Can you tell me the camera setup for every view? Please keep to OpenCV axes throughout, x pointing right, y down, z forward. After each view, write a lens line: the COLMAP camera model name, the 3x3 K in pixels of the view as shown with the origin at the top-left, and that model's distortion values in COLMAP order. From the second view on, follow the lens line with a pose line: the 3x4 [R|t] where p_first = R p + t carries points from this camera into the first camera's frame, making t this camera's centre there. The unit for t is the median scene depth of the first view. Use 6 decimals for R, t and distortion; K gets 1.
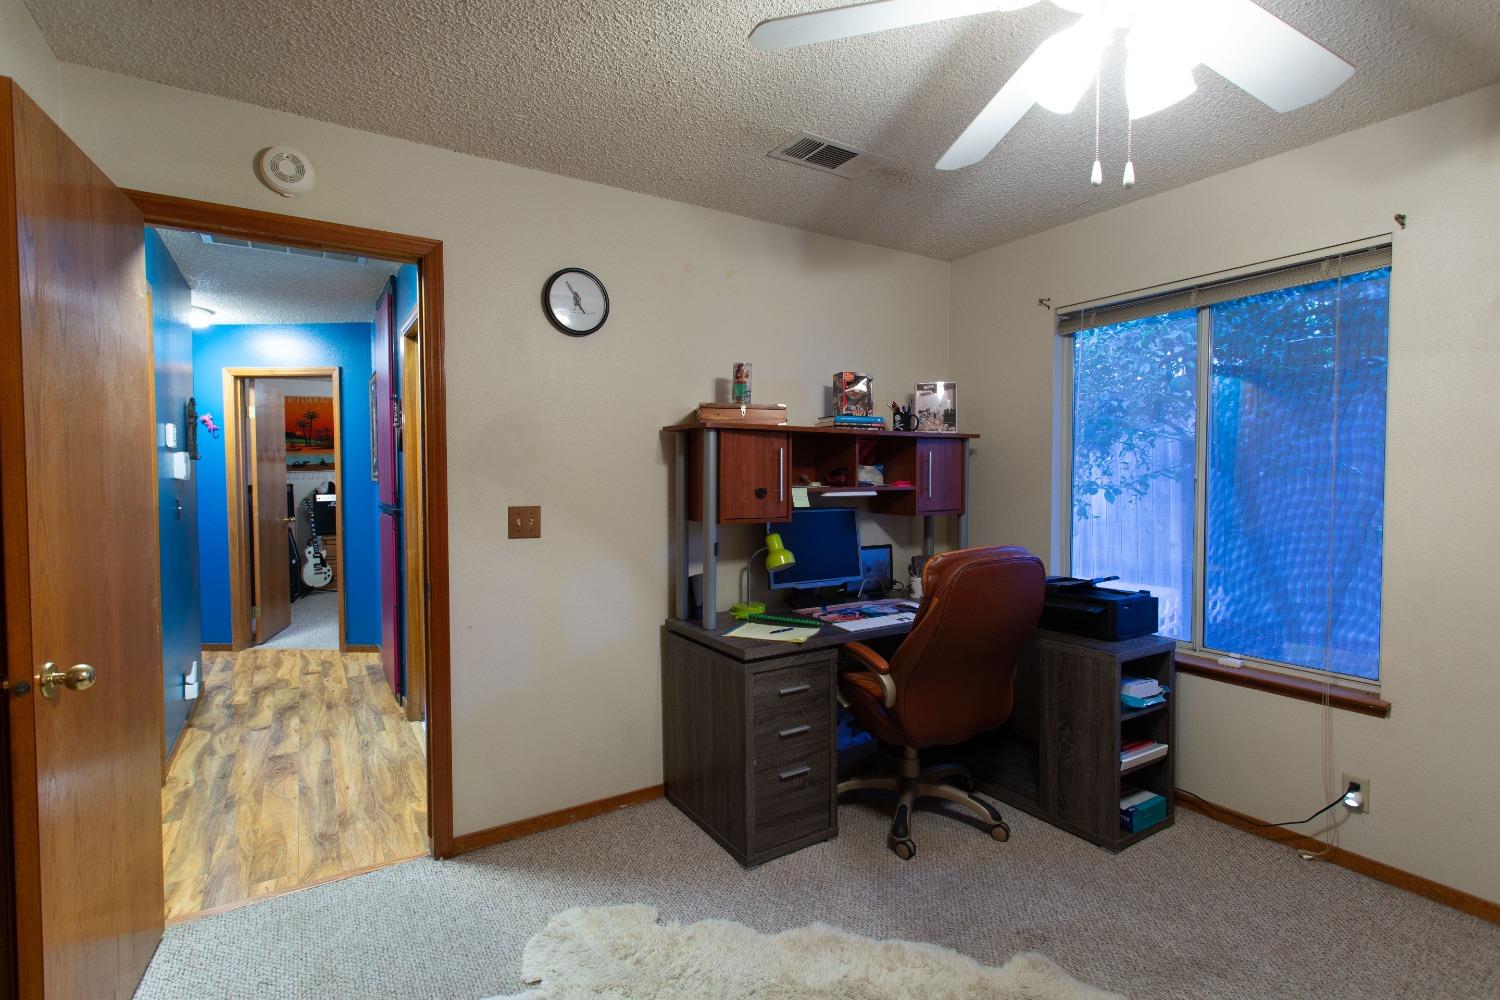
lens RADIAL K [[715.5, 0, 750.0], [0, 715.5, 500.0], [0, 0, 1]] dist [0.001327, 0.000183]
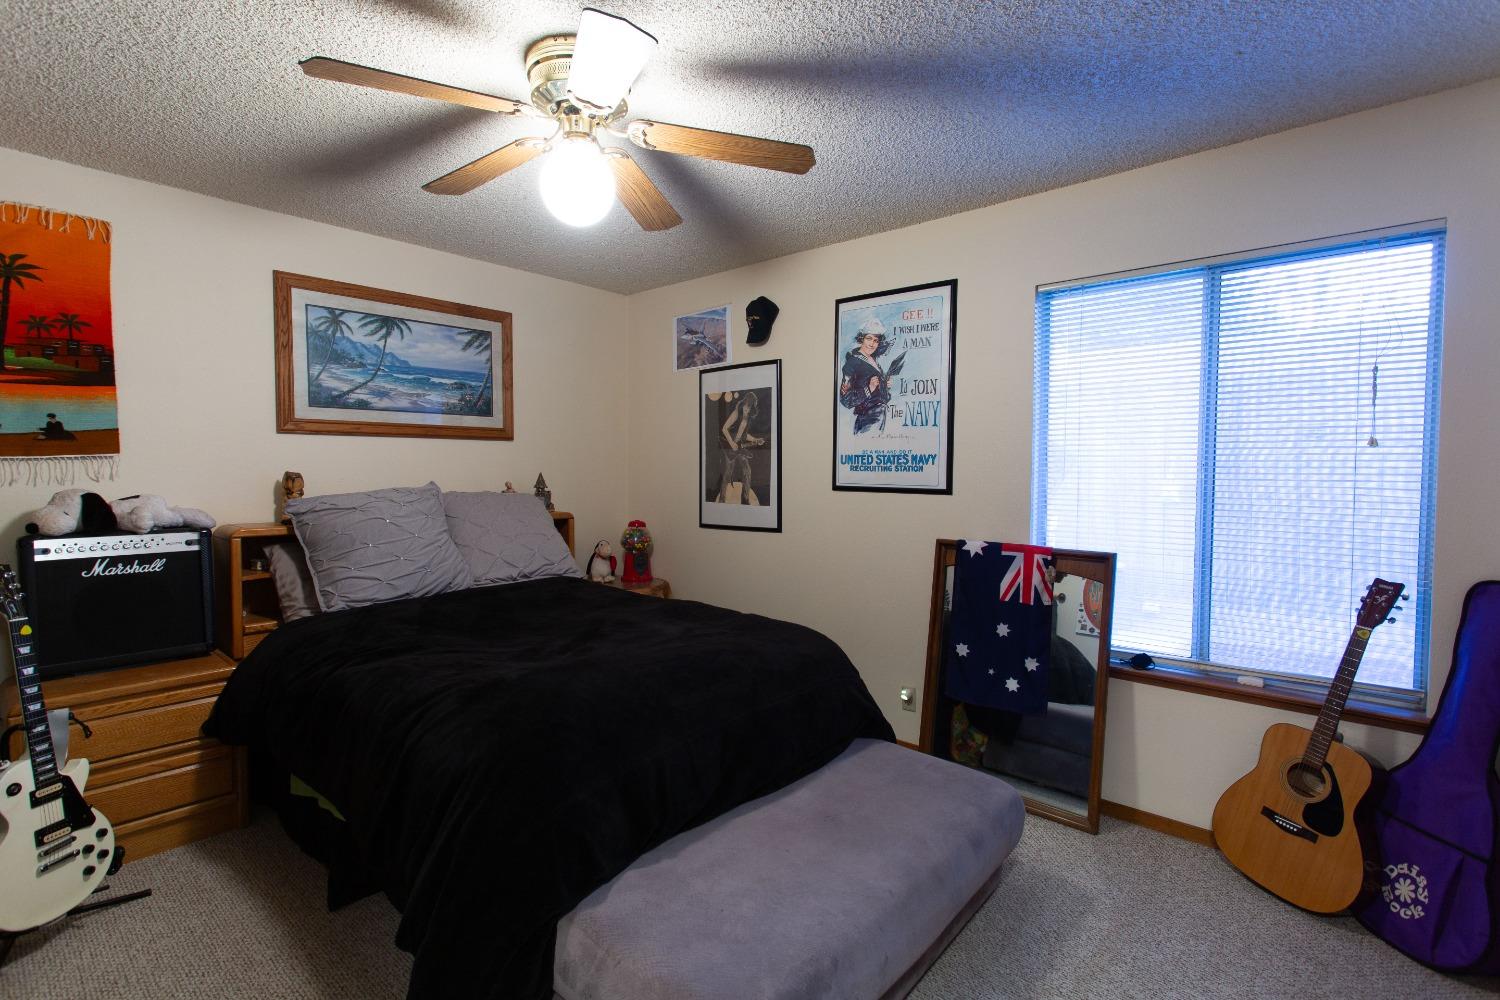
lens RADIAL K [[715.5, 0, 750.0], [0, 715.5, 500.0], [0, 0, 1]] dist [0.001327, 0.000183]
pose [[0.962999, -0.004506, 0.269466, -0.399051], [0.002736, 0.999972, 0.006944, -0.024107], [-0.269490, -0.005950, 0.962985, 0.634374]]
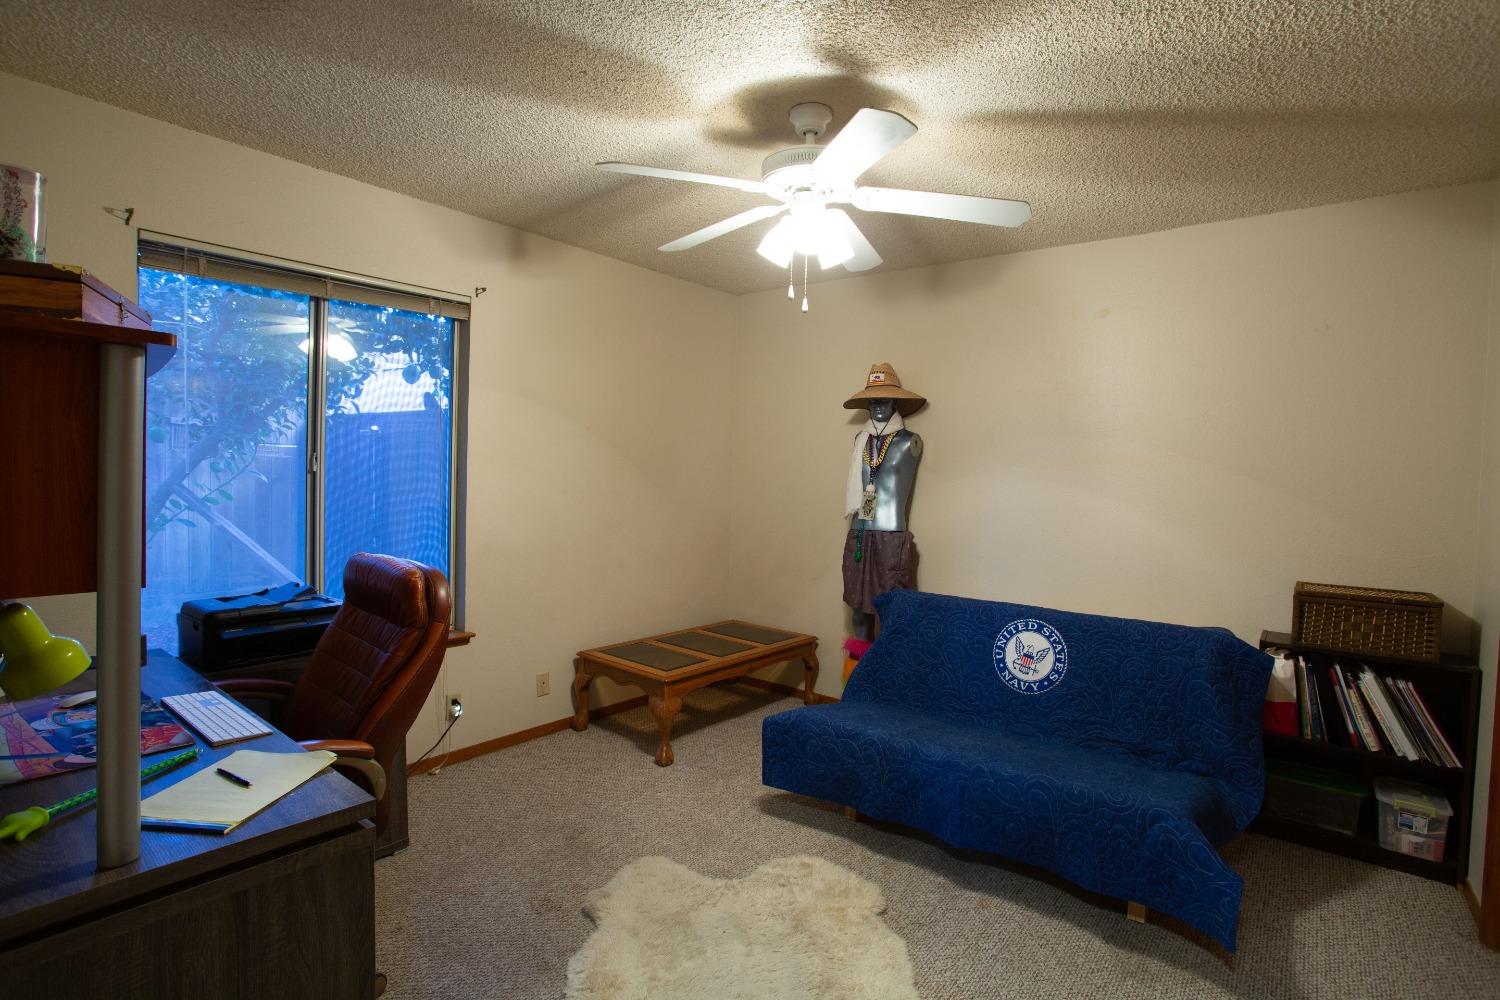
lens RADIAL K [[715.5, 0, 750.0], [0, 715.5, 500.0], [0, 0, 1]] dist [0.001327, 0.000183]
pose [[-0.320127, -0.036153, 0.946684, -1.771274], [0.013917, 0.998984, 0.042857, -0.078465], [-0.947272, 0.026895, -0.319299, 2.683136]]
